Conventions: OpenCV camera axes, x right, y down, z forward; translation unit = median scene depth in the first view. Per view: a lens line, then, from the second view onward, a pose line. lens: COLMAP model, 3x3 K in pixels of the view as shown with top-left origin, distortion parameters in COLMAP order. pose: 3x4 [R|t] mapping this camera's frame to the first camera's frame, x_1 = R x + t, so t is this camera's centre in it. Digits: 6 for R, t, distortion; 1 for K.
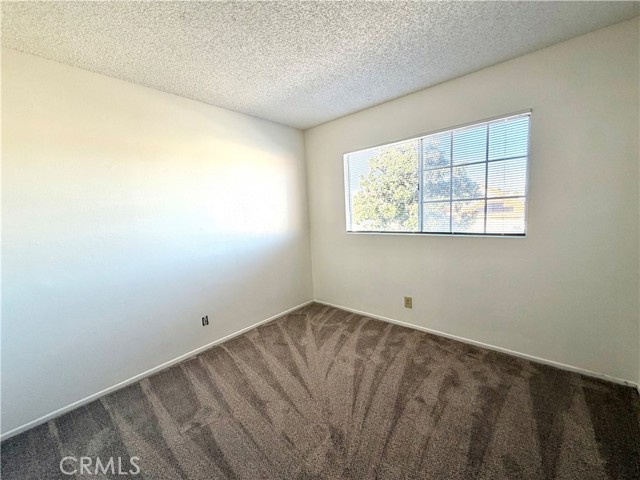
lens RADIAL K [[257.3, 0, 320.0], [0, 257.3, 240.0], [0, 0, 1]] dist [0.001150, -0.000032]
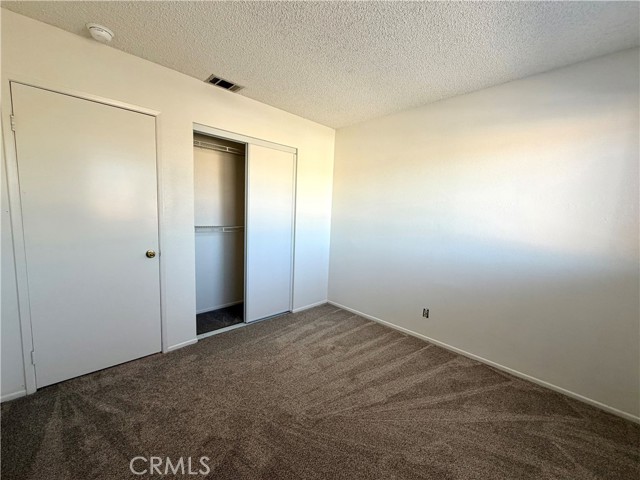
lens RADIAL K [[257.3, 0, 320.0], [0, 257.3, 240.0], [0, 0, 1]] dist [0.001150, -0.000032]
pose [[-0.087085, 0.159355, -0.983373, 0.676597], [-0.146632, 0.974321, 0.170874, -0.109755], [0.985350, 0.159075, -0.061482, 0.686309]]
